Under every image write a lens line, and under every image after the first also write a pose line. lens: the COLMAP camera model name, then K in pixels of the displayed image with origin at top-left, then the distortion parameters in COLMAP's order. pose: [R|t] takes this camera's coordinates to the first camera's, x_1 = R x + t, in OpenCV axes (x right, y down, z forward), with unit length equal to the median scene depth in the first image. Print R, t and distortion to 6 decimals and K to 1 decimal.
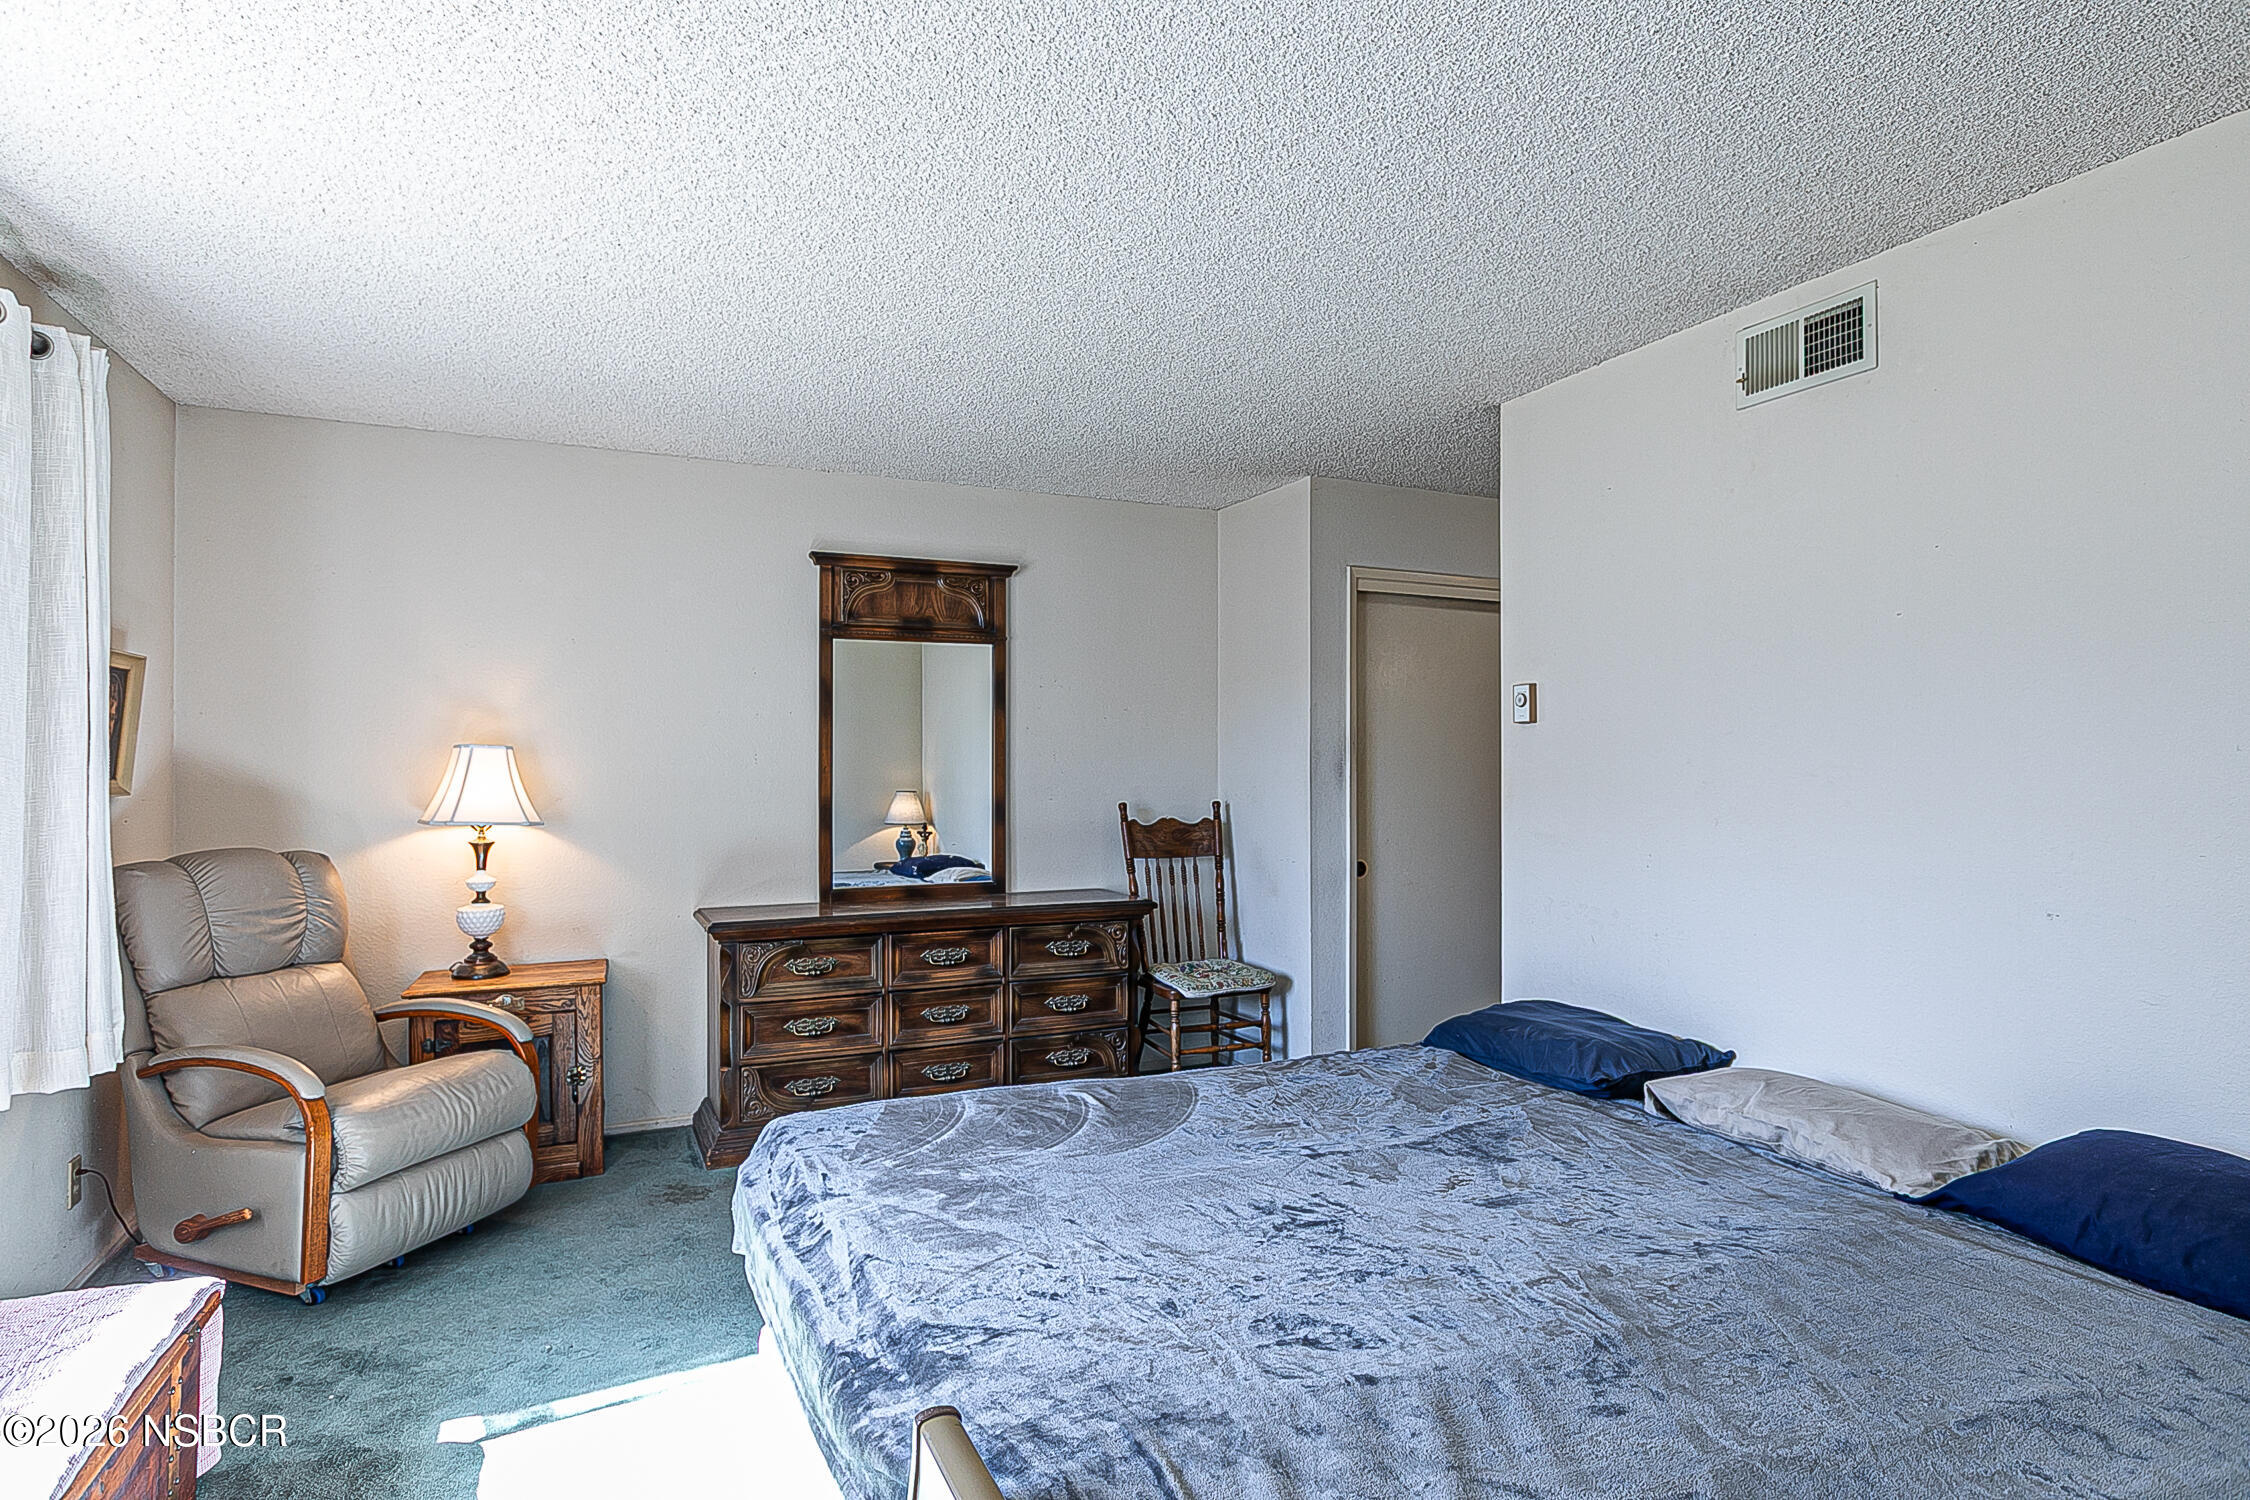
lens RADIAL K [[1271.9, 0, 1121.9], [0, 1271.9, 744.6], [0, 0, 1]] dist [0.018175, 0.000101]
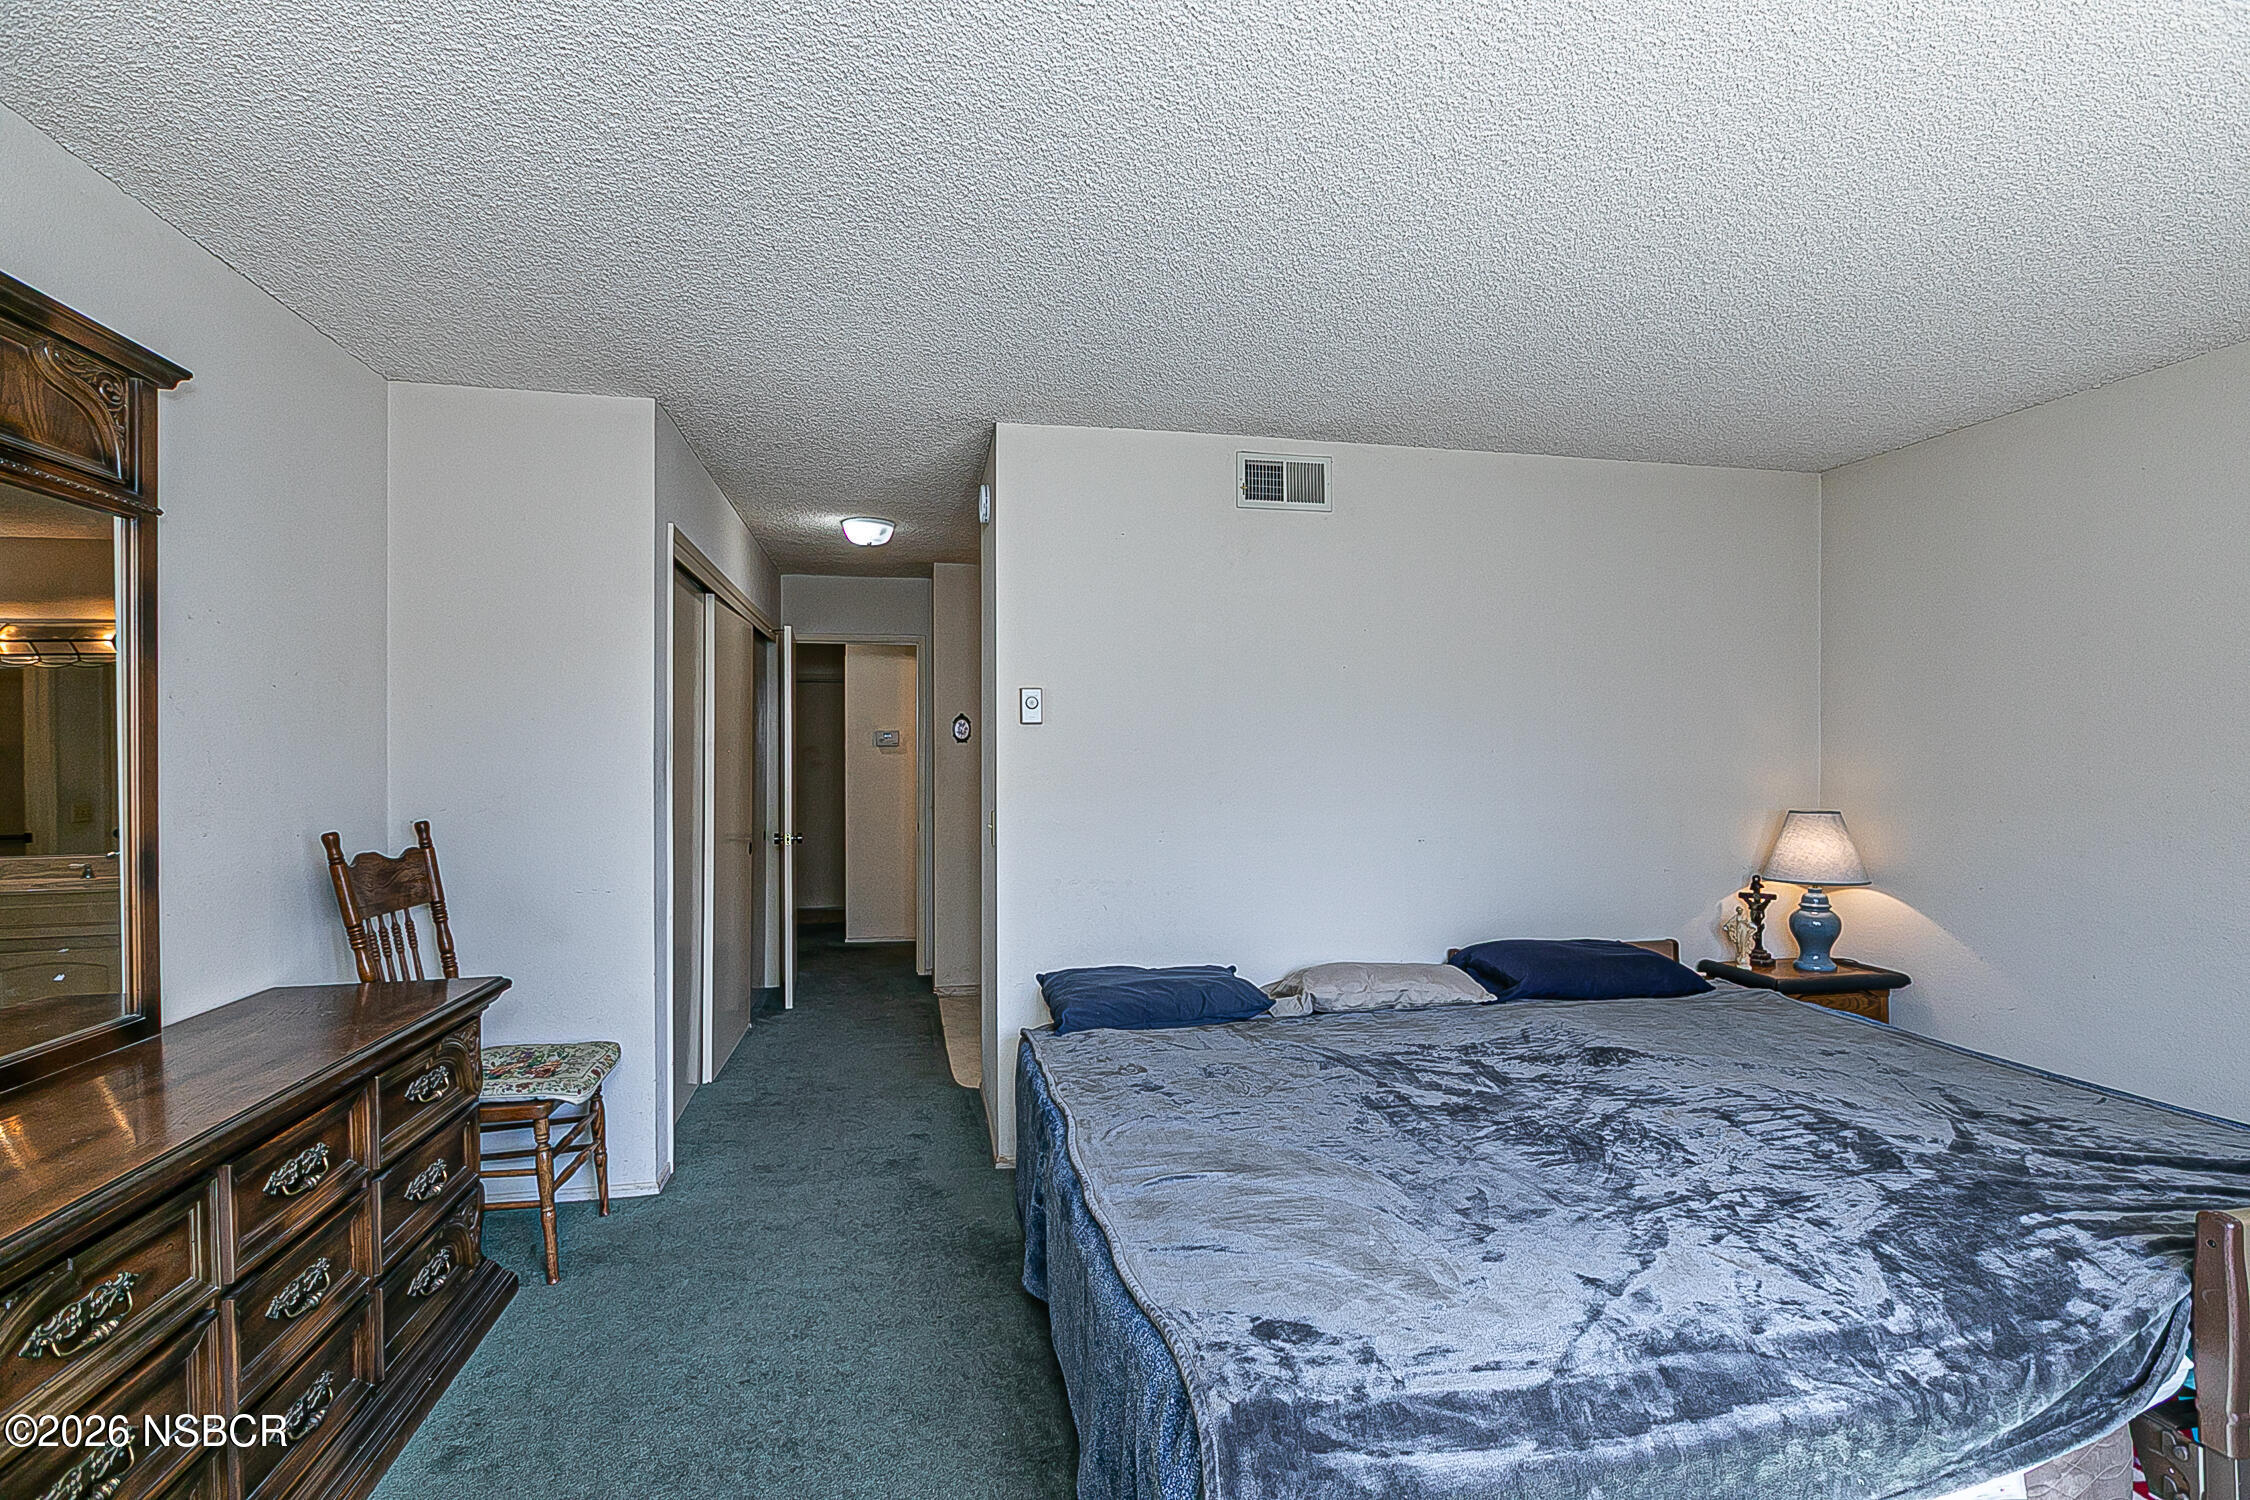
lens RADIAL K [[1047.9, 0, 1122.5], [0, 1047.9, 767.0], [0, 0, 1]] dist [0.001973, 0.000307]
pose [[0.191124, -0.013058, 0.981479, -0.417563], [-0.010600, 0.999826, 0.015367, 0.003826], [-0.981509, -0.013341, 0.190953, 0.560306]]
